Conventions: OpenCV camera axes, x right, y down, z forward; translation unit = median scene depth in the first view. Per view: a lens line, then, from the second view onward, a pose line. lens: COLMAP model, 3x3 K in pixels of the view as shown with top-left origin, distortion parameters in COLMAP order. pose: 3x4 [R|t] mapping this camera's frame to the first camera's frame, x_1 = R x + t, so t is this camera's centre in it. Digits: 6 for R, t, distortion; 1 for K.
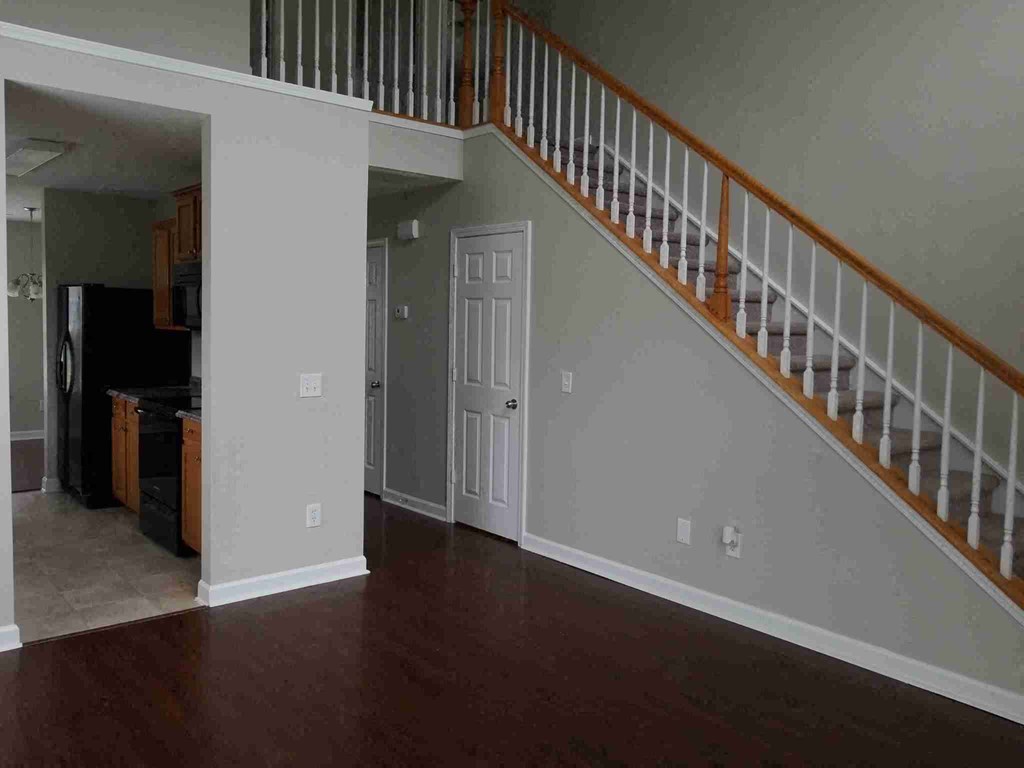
lens RADIAL K [[824.5, 0, 512.0], [0, 824.5, 384.0], [0, 0, 1]] dist [-0.002146, -0.001316]
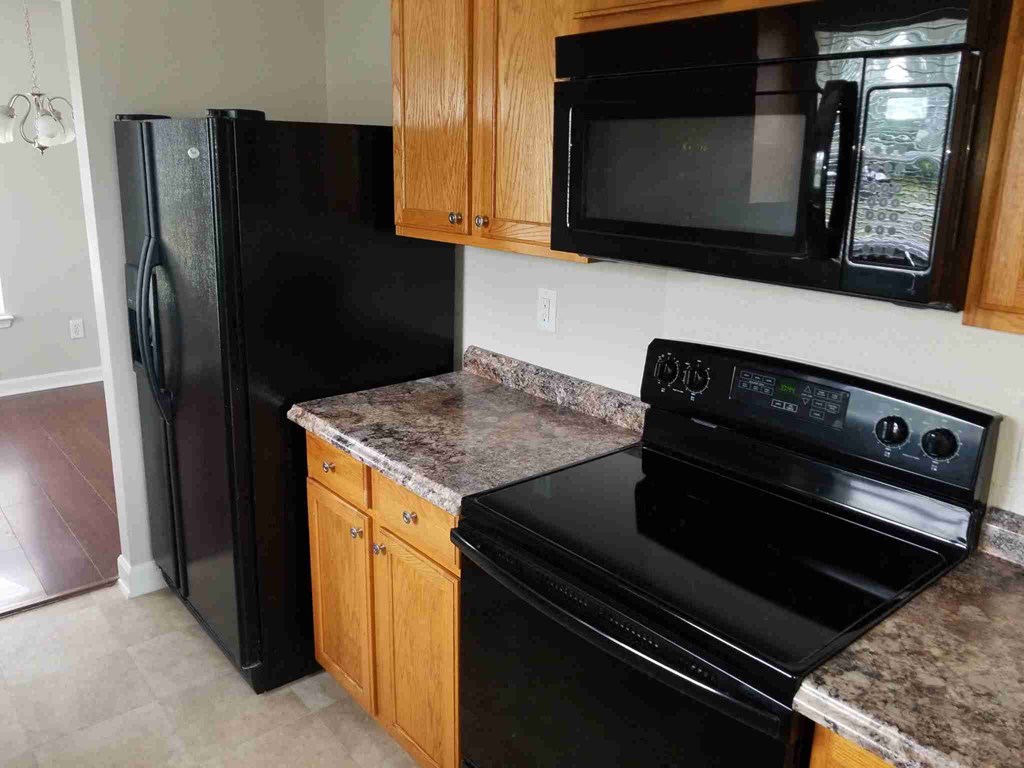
lens RADIAL K [[824.5, 0, 512.0], [0, 824.5, 384.0], [0, 0, 1]] dist [-0.002146, -0.001316]
pose [[0.999982, -0.004068, -0.004316, -0.359911], [0.004816, 0.981692, 0.190416, -0.067740], [0.003462, -0.190433, 0.981694, 0.587307]]
